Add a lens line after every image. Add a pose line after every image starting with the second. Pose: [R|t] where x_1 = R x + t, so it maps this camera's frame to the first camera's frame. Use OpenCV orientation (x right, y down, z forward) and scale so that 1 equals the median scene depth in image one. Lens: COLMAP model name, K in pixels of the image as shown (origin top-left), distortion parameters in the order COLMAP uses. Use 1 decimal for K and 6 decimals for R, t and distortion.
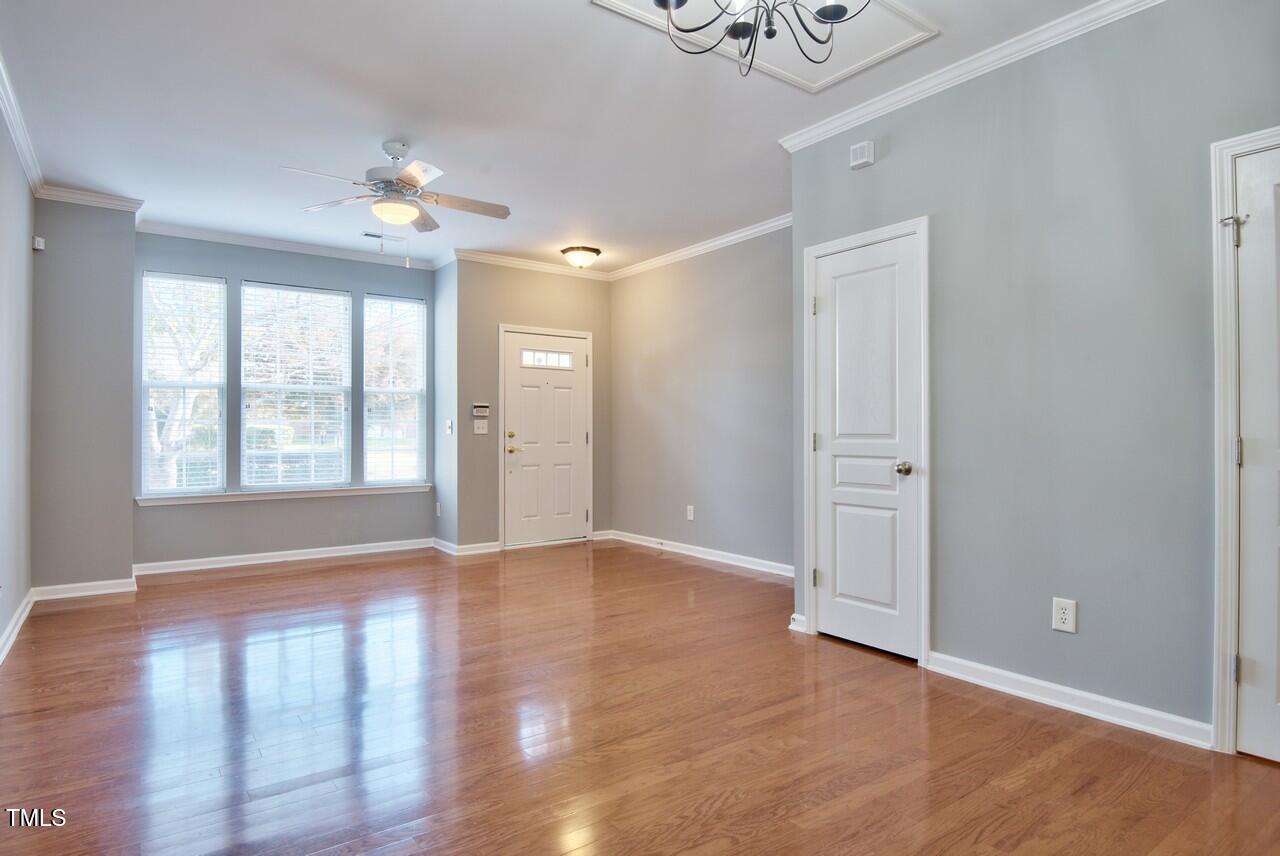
lens RADIAL K [[702.2, 0, 636.8], [0, 702.2, 430.7], [0, 0, 1]] dist [-0.002068, -0.020004]
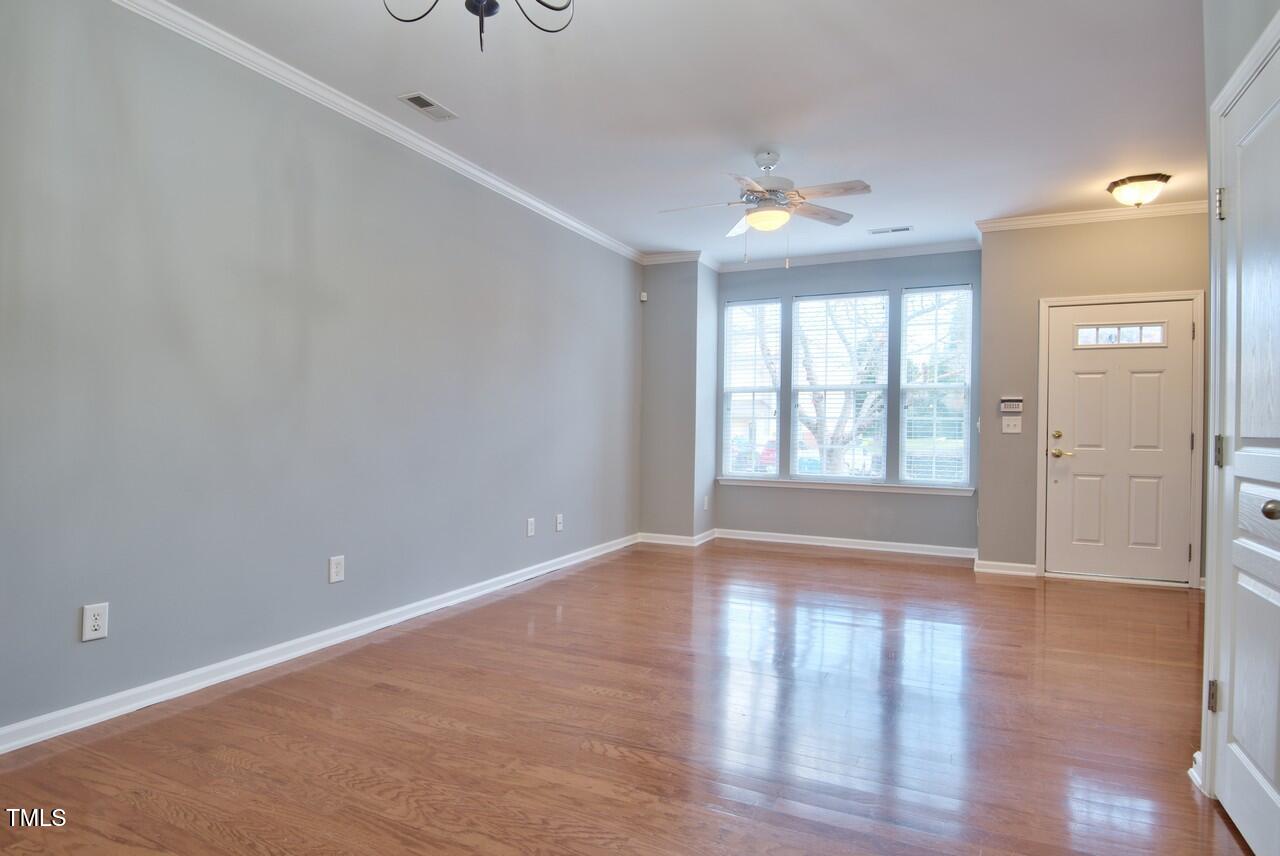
lens RADIAL K [[702.2, 0, 636.5], [0, 702.2, 433.5], [0, 0, 1]] dist [-0.002068, -0.020004]
pose [[0.475656, 0.015204, -0.879500, 0.311890], [-0.010037, 0.999879, 0.011856, -0.000517], [0.879574, 0.003189, 0.475751, 0.206754]]
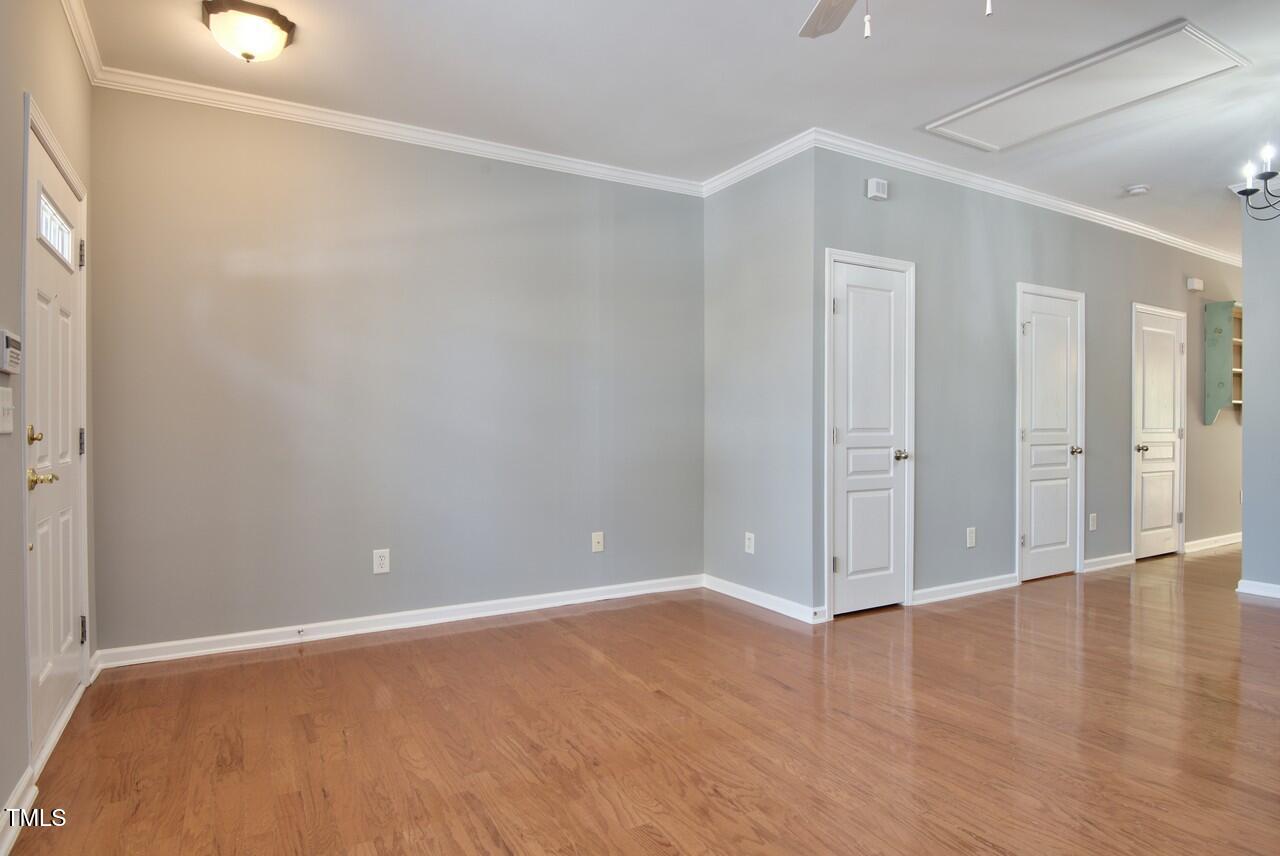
lens RADIAL K [[702.2, 0, 645.8], [0, 702.2, 427.1], [0, 0, 1]] dist [-0.002068, -0.020004]
pose [[0.108472, 0.001741, 0.994098, -0.500333], [-0.000355, 0.999998, -0.001713, 0.003029], [-0.994099, -0.000167, 0.108472, 0.710563]]
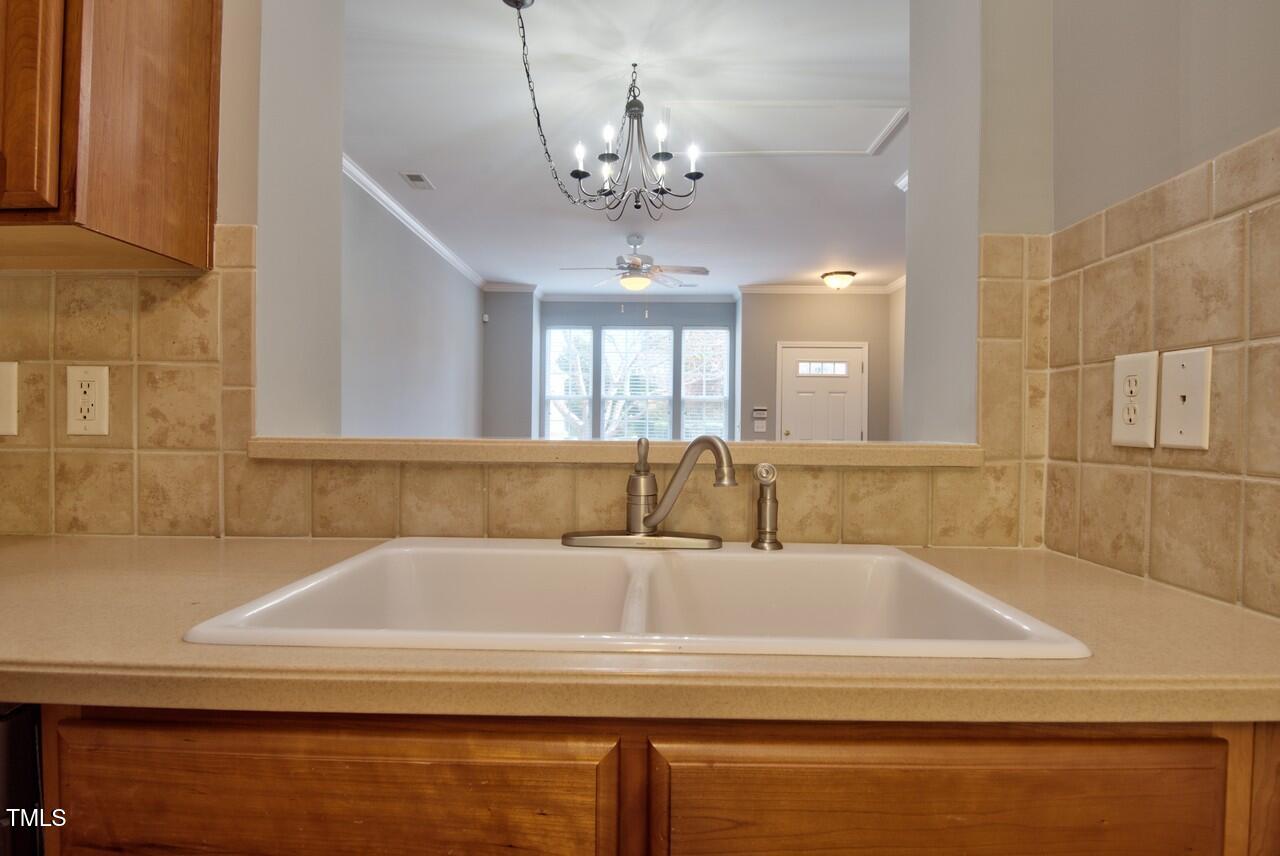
lens RADIAL K [[702.2, 0, 631.1], [0, 702.2, 434.0], [0, 0, 1]] dist [-0.002068, -0.020004]
pose [[0.794127, 0.013651, -0.607598, 0.357952], [-0.010387, 0.999907, 0.008889, -0.000643], [0.607663, -0.000748, 0.794195, -0.124929]]
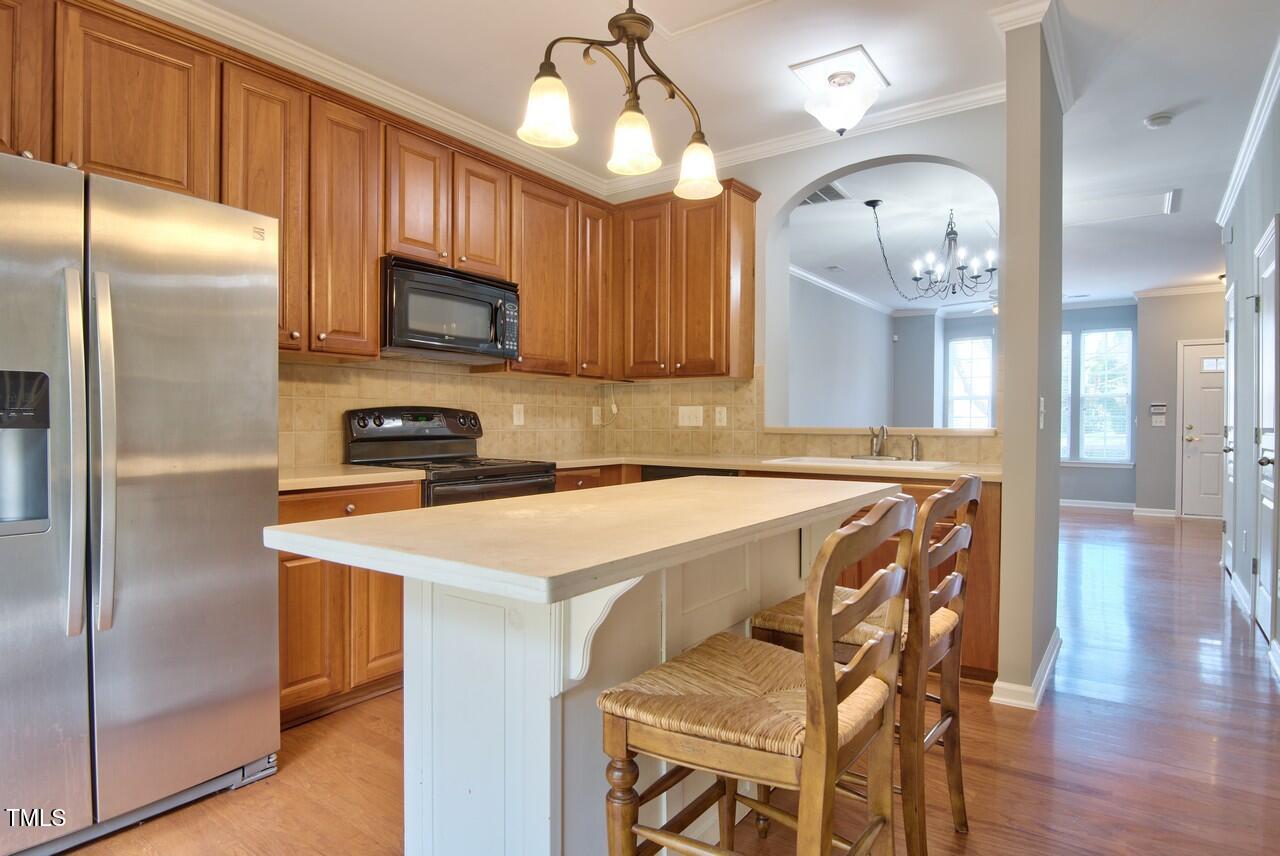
lens RADIAL K [[702.2, 0, 634.7], [0, 702.2, 434.6], [0, 0, 1]] dist [-0.002068, -0.020004]
pose [[0.304958, 0.019769, -0.952160, 0.746335], [-0.003404, 0.999801, 0.019668, -0.002080], [0.952360, -0.002756, 0.304965, -0.350463]]
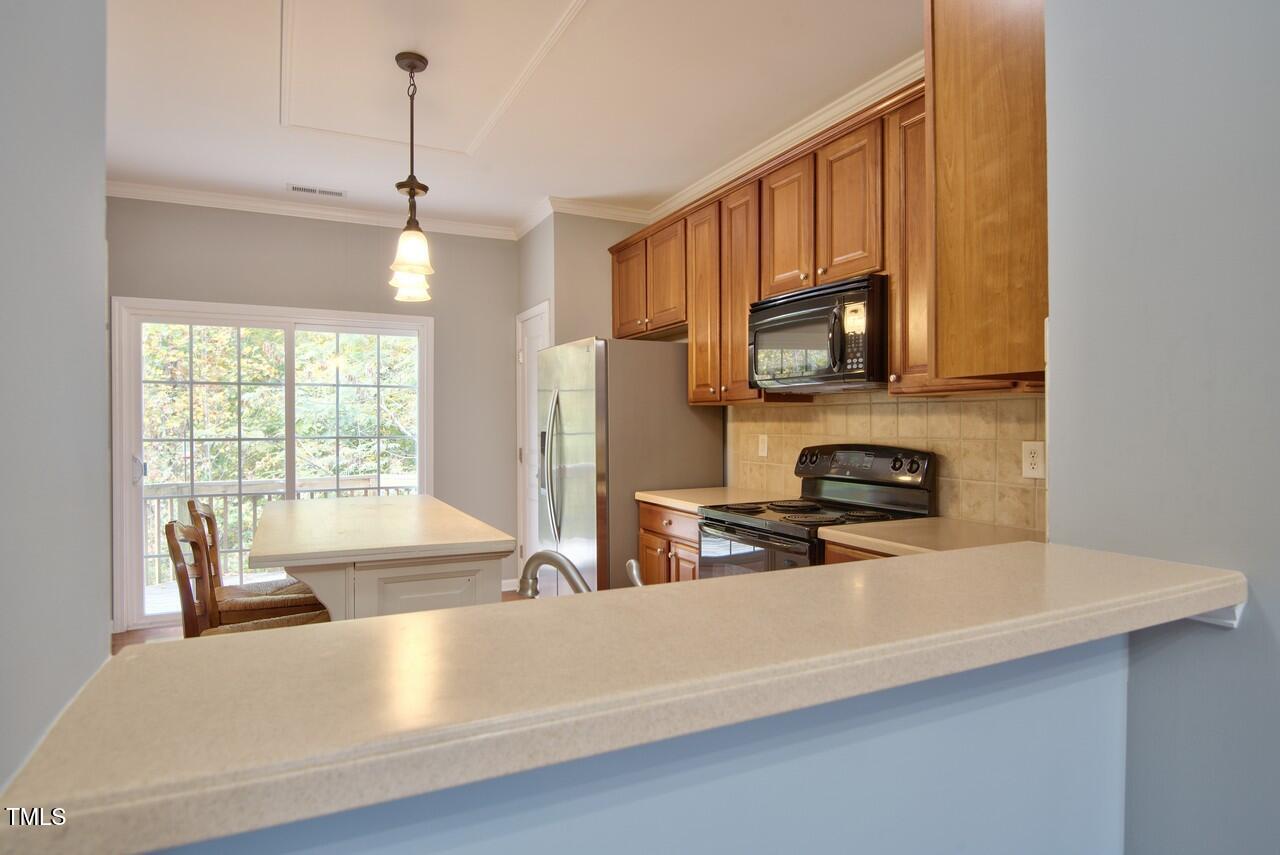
lens RADIAL K [[702.2, 0, 636.2], [0, 702.2, 426.6], [0, 0, 1]] dist [-0.002068, -0.020004]
pose [[-0.986048, -0.000220, 0.166461, 0.235505], [0.000442, 0.999992, 0.003942, -0.026984], [-0.166460, 0.003960, -0.986040, 0.155221]]
